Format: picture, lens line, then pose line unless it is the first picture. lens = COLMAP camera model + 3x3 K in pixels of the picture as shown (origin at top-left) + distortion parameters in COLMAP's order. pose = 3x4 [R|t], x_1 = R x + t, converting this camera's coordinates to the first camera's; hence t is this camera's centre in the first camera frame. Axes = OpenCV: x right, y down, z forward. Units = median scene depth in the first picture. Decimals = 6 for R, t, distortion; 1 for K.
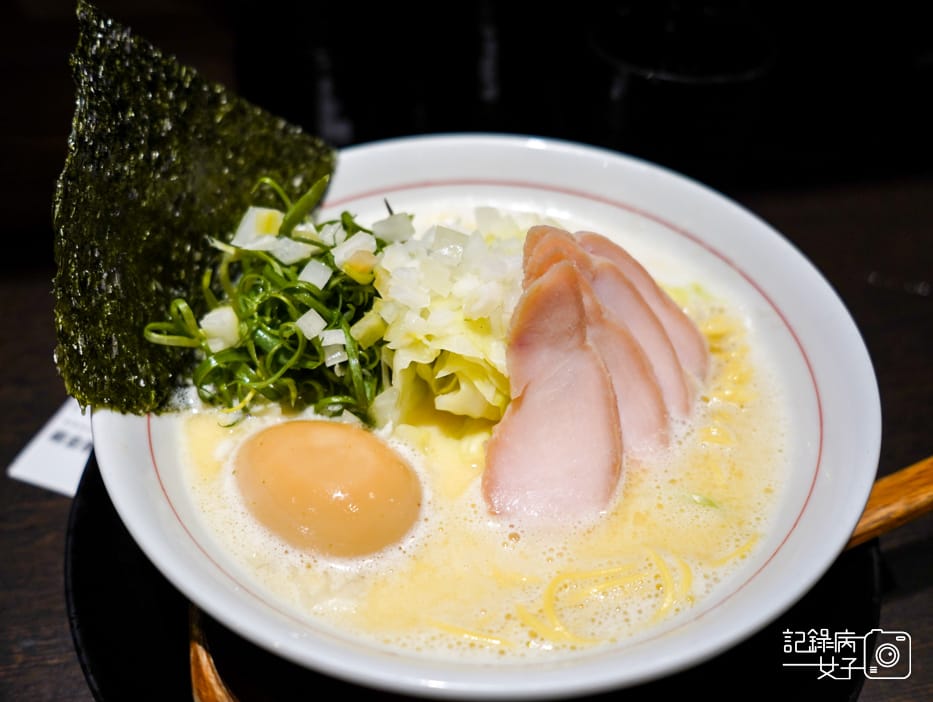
lens RADIAL K [[804.2, 0, 452.7], [0, 804.2, 346.0], [0, 0, 1]] dist [0.014359, -0.019566]
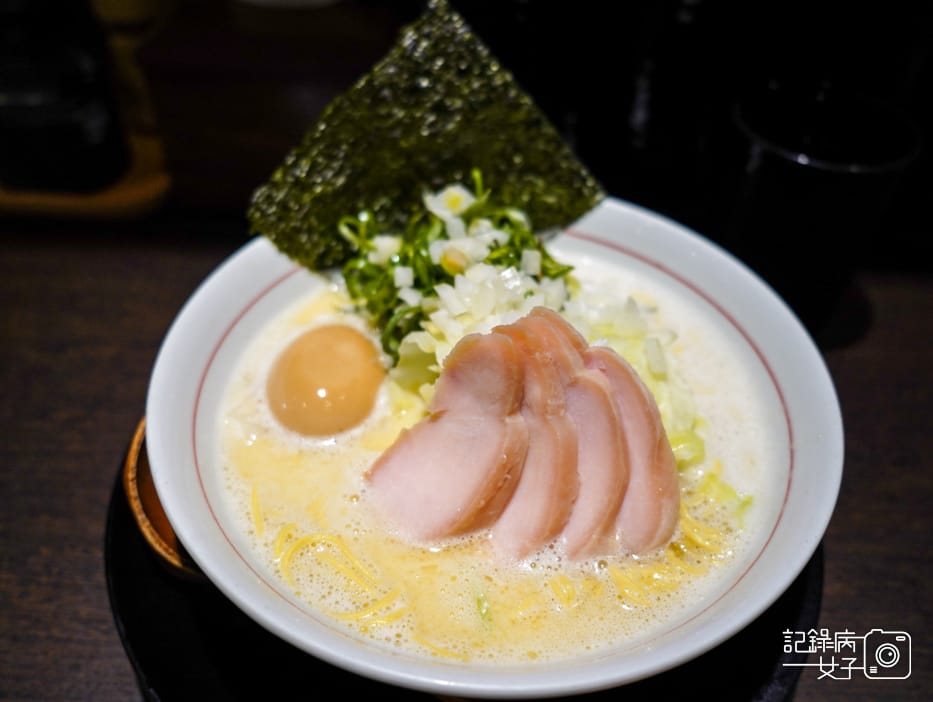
lens RADIAL K [[804.2, 0, 484.7], [0, 804.2, 343.0], [0, 0, 1]] dist [0.014359, -0.019566]
pose [[0.567112, 0.570914, -0.593668, 0.696004], [-0.583905, 0.787033, 0.199082, -0.268637], [0.580895, 0.233743, 0.779695, 0.111278]]
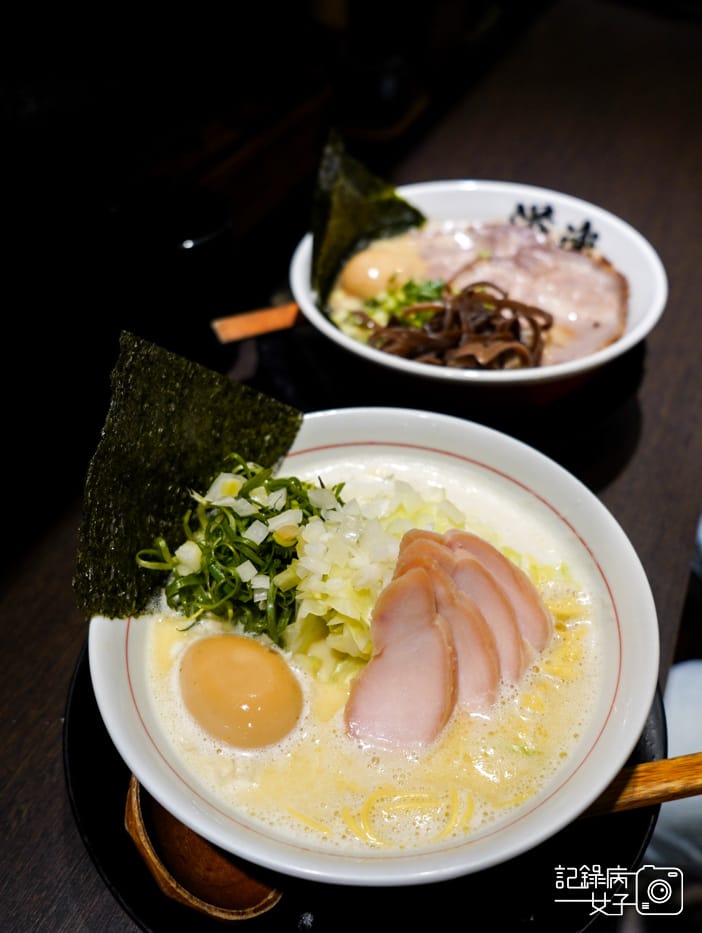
lens RADIAL K [[804.2, 0, 333.2], [0, 804.2, 462.7], [0, 0, 1]] dist [0.014359, -0.019566]
pose [[0.972991, 0.138882, -0.184394, 0.202269], [-0.134053, 0.990227, 0.038461, -0.286317], [0.187933, -0.012704, 0.982100, -0.347223]]
